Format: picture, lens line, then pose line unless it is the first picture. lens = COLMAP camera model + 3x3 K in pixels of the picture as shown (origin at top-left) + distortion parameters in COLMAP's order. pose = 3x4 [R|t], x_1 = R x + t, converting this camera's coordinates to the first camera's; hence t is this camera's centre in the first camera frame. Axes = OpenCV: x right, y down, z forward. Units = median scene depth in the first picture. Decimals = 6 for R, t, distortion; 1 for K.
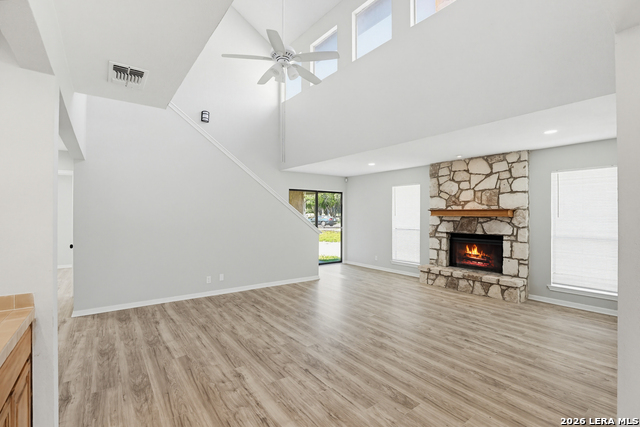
lens RADIAL K [[297.1, 0, 320.0], [0, 297.1, 213.5], [0, 0, 1]] dist [-0.037951, -0.000068]
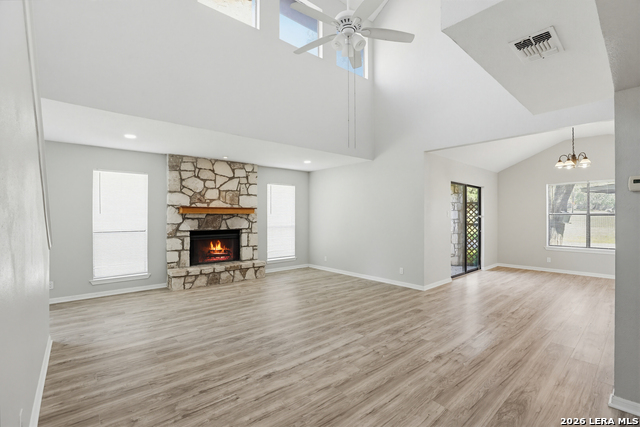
lens RADIAL K [[293.5, 0, 330.9], [0, 293.5, 216.2], [0, 0, 1]] dist [-0.035844, 0.000202]
pose [[-0.101037, -0.001193, 0.994882, -0.648912], [0.001305, 0.999998, 0.001332, 0.019632], [-0.994882, 0.001433, -0.101036, 0.755203]]
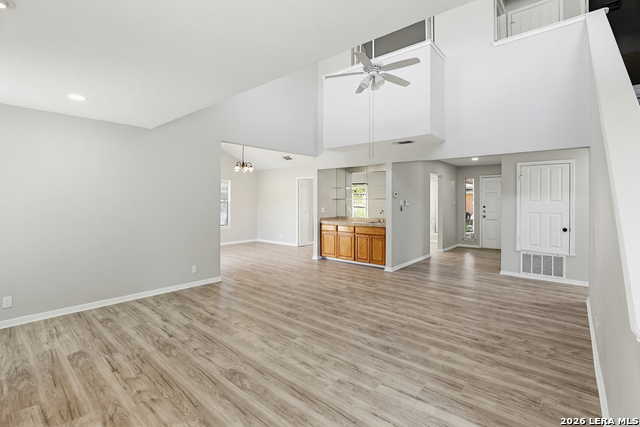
lens RADIAL K [[297.1, 0, 320.0], [0, 297.1, 213.5], [0, 0, 1]] dist [-0.037951, -0.000068]
pose [[-0.975133, 0.006902, -0.221513, 0.228293], [-0.002550, 0.999099, 0.042356, 0.003818], [0.221606, 0.041868, -0.974237, 1.392441]]
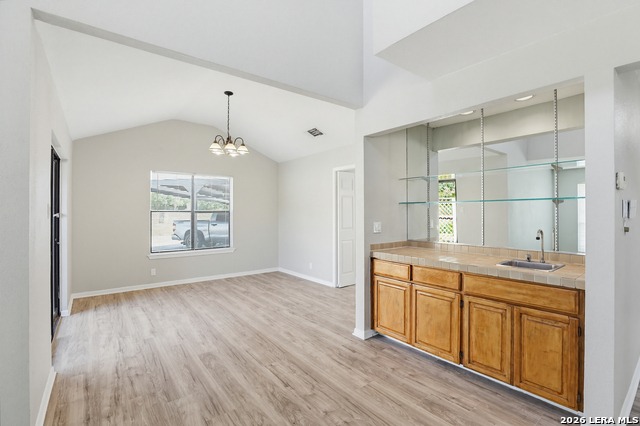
lens RADIAL K [[297.1, 0, 320.0], [0, 297.1, 213.0], [0, 0, 1]] dist [-0.037951, -0.000068]
pose [[-0.999813, -0.001698, -0.019274, 0.033806], [-0.001743, 0.999996, 0.002344, 0.015679], [0.019270, 0.002377, -0.999811, 0.640701]]
